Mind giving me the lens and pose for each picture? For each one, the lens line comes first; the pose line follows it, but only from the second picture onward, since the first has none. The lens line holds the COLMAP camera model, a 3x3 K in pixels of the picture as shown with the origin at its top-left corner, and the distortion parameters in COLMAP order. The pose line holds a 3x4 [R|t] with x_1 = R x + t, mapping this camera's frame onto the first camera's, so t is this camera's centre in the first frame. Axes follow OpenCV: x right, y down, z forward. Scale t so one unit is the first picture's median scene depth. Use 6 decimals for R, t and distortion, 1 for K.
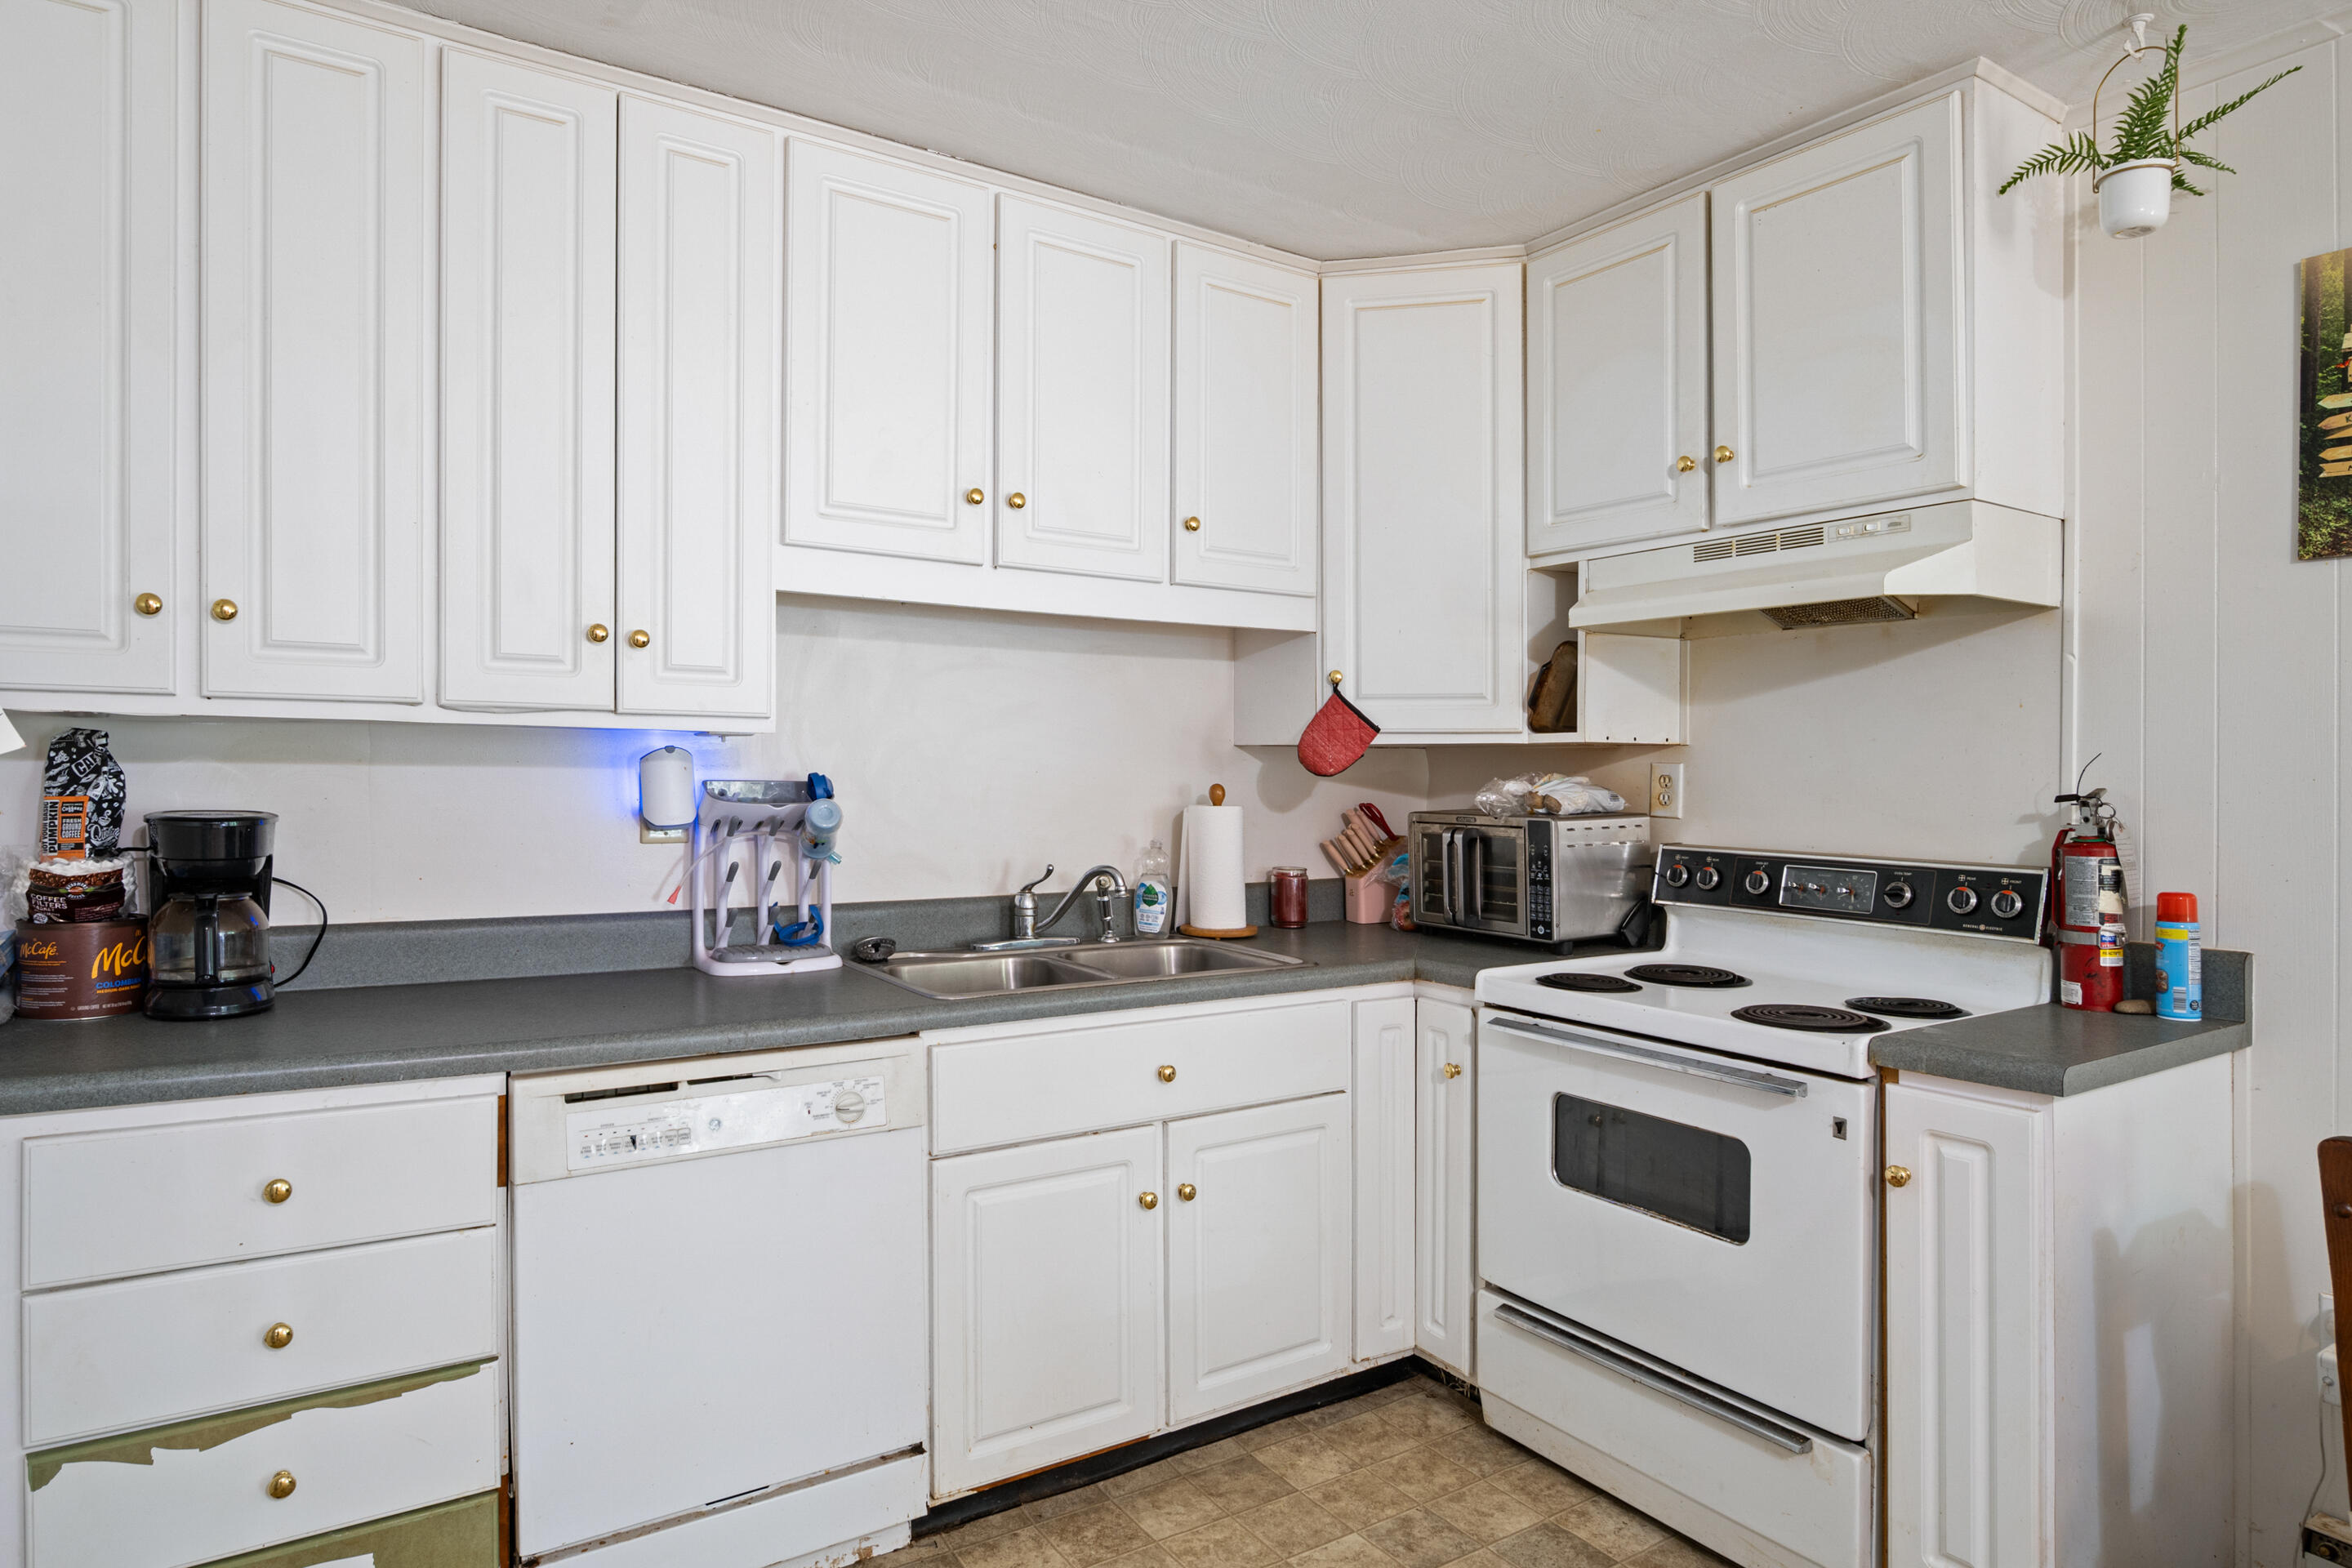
lens RADIAL K [[1326.6, 0, 1169.0], [0, 1326.6, 785.2], [0, 0, 1]] dist [-0.002375, -0.008003]
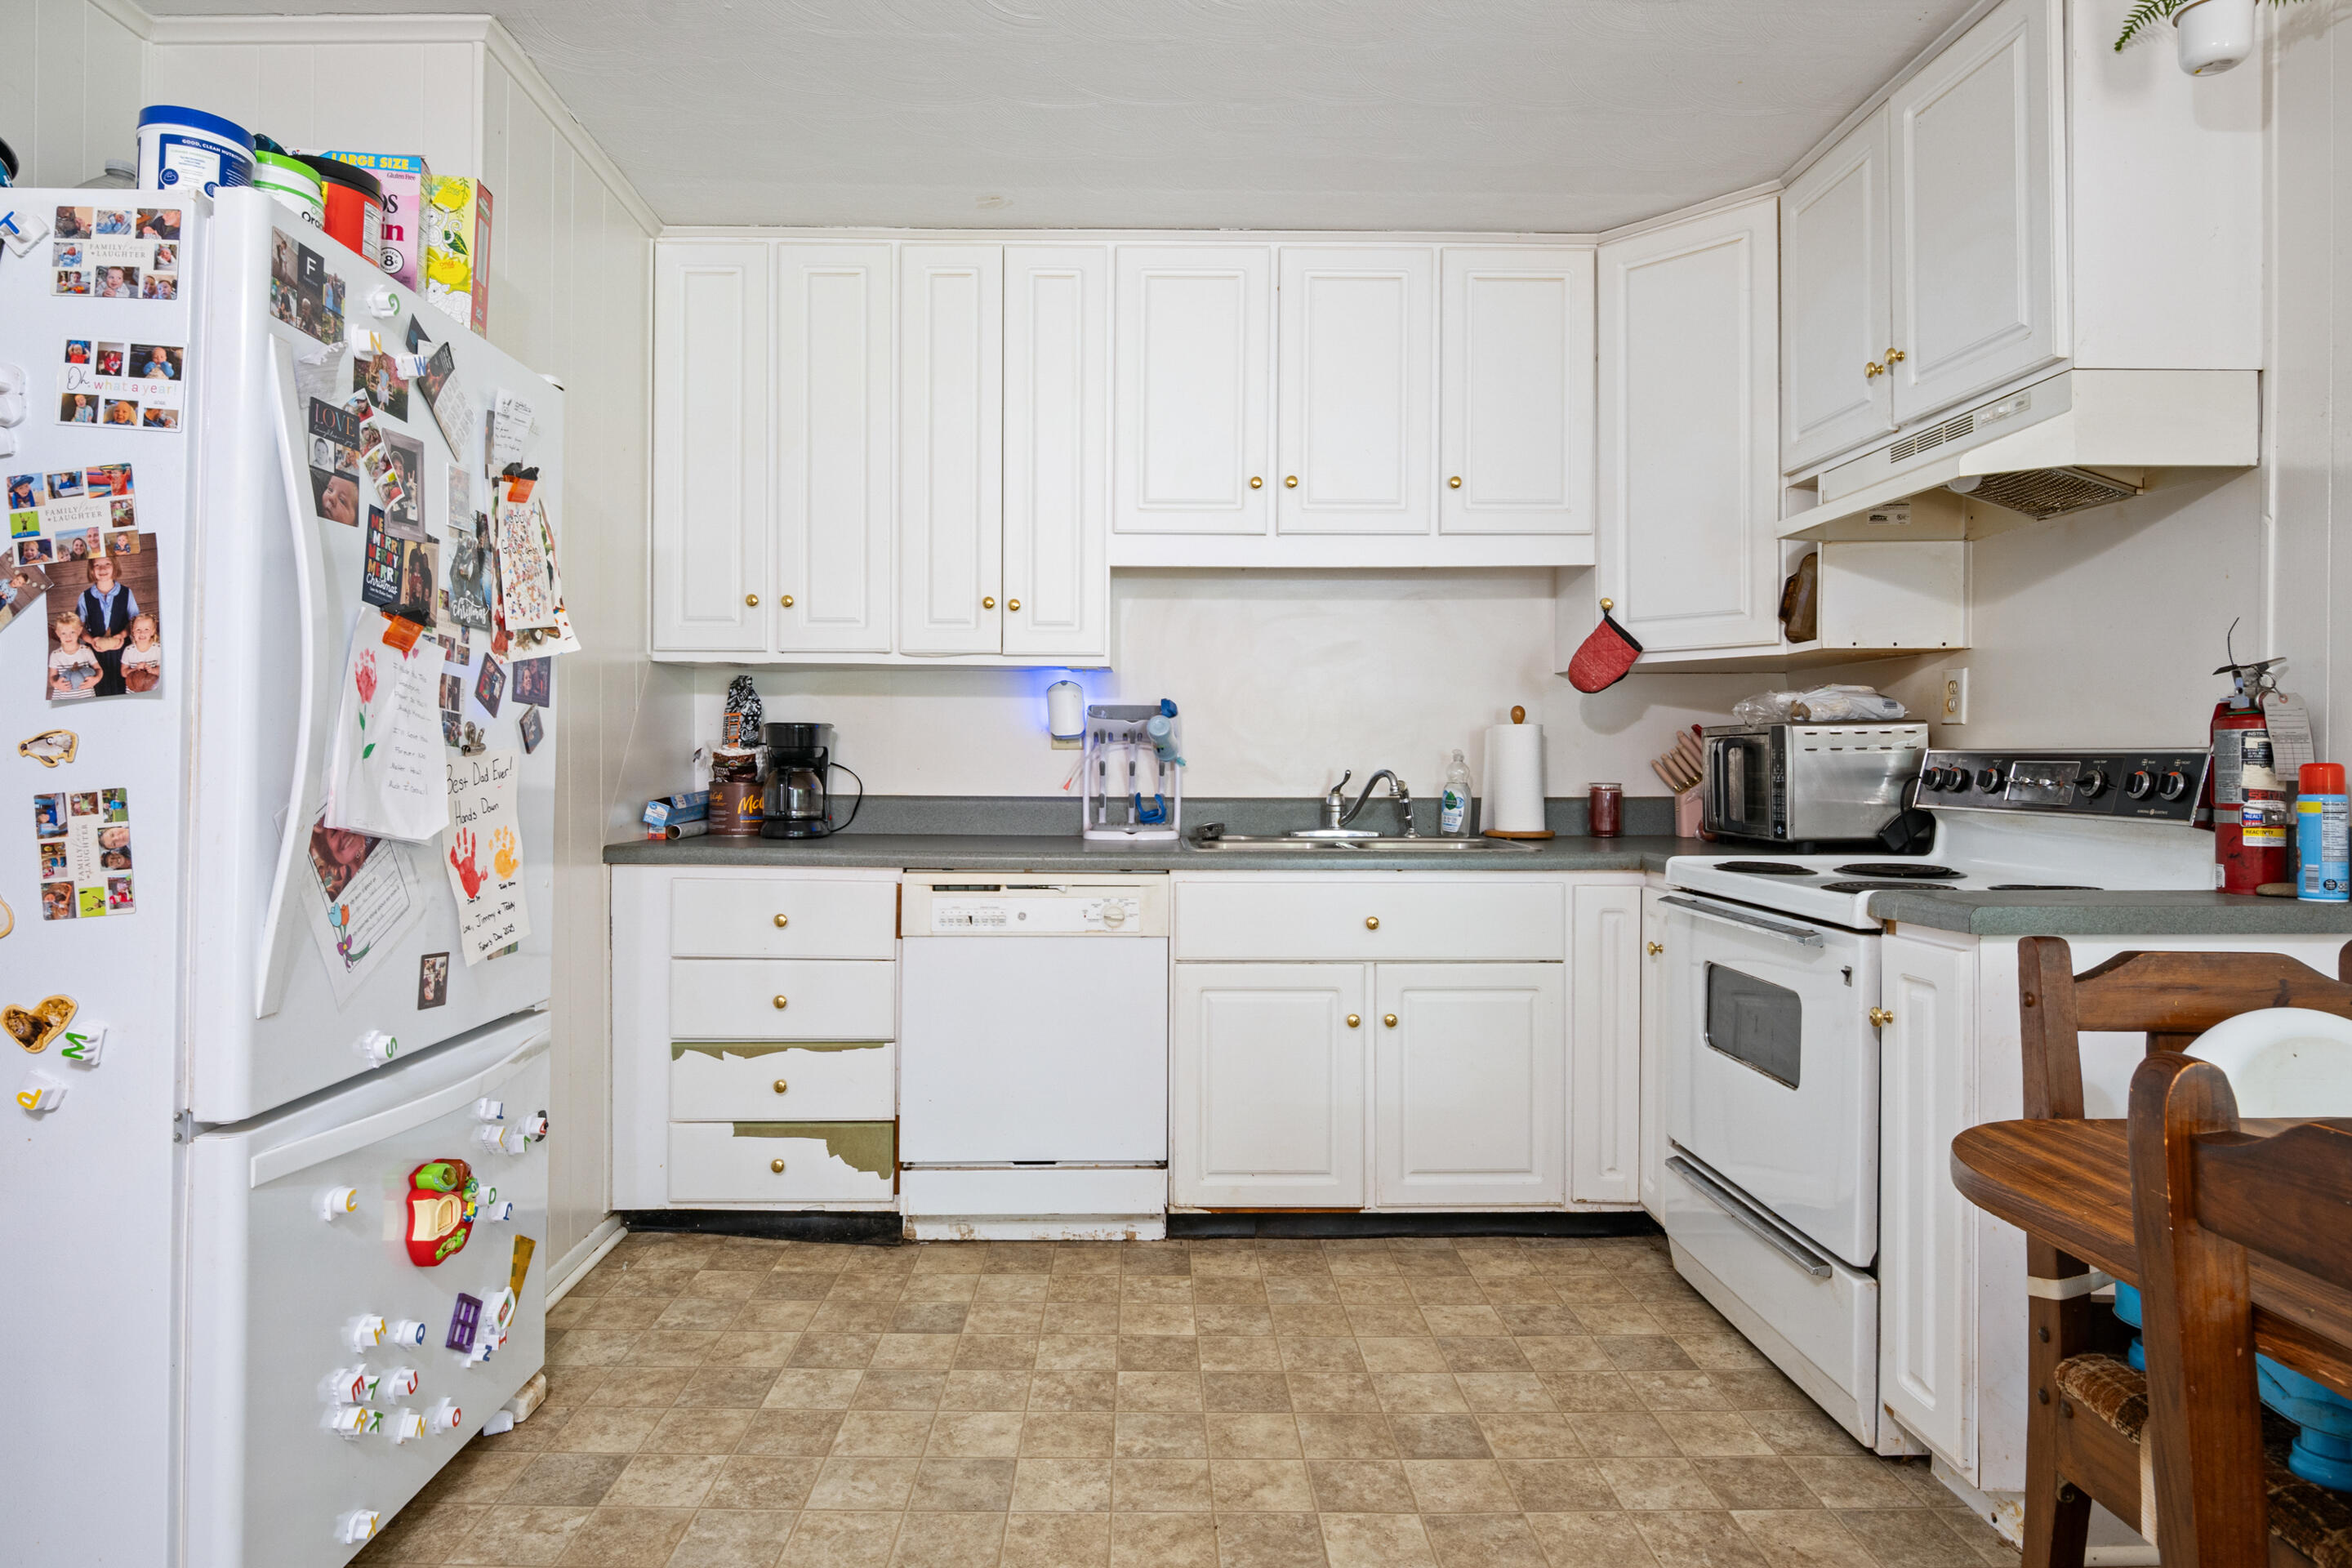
lens RADIAL K [[1326.6, 0, 1155.3], [0, 1326.6, 763.8], [0, 0, 1]] dist [-0.002375, -0.008003]
pose [[0.846843, -0.006093, -0.531807, 0.491047], [0.000642, 0.999945, -0.010434, 0.078863], [0.531842, 0.008495, 0.846801, -0.174496]]
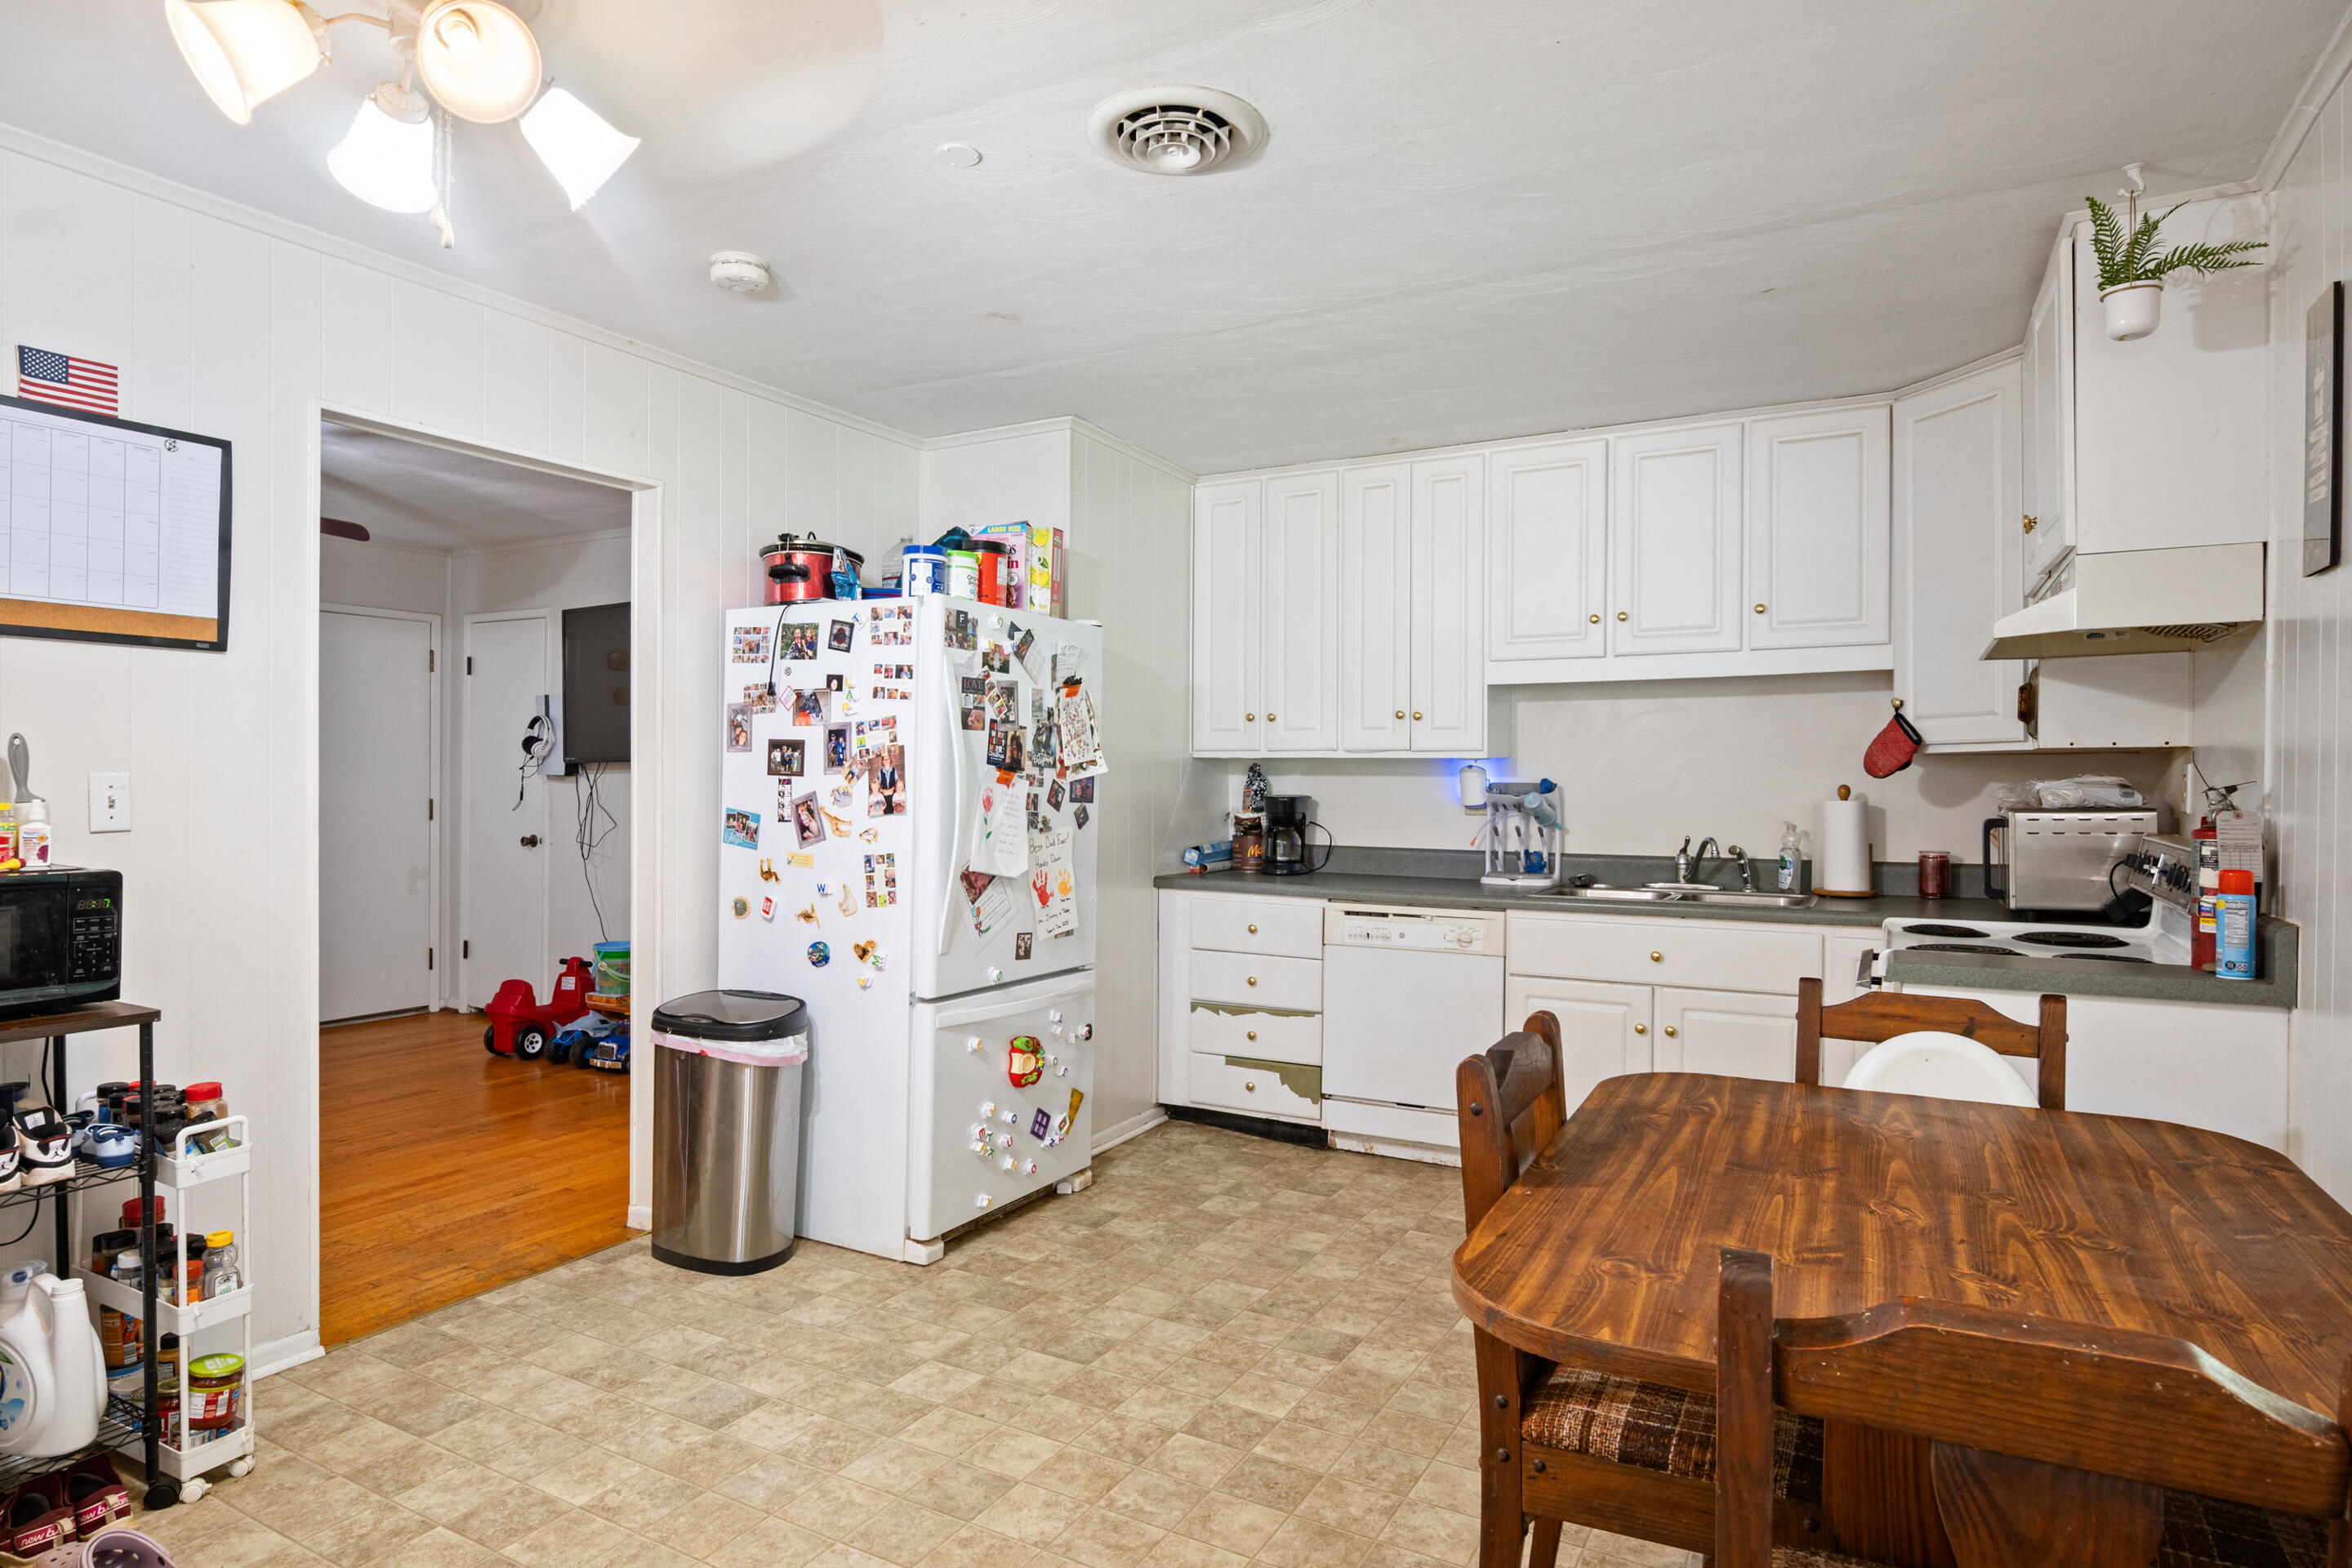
lens RADIAL K [[1326.6, 0, 1159.0], [0, 1326.6, 776.4], [0, 0, 1]] dist [-0.002375, -0.008003]
pose [[0.465878, -0.009643, -0.884796, 1.179575], [-0.006109, 0.999882, -0.014114, 0.018271], [0.884828, 0.011980, 0.465764, -0.329820]]
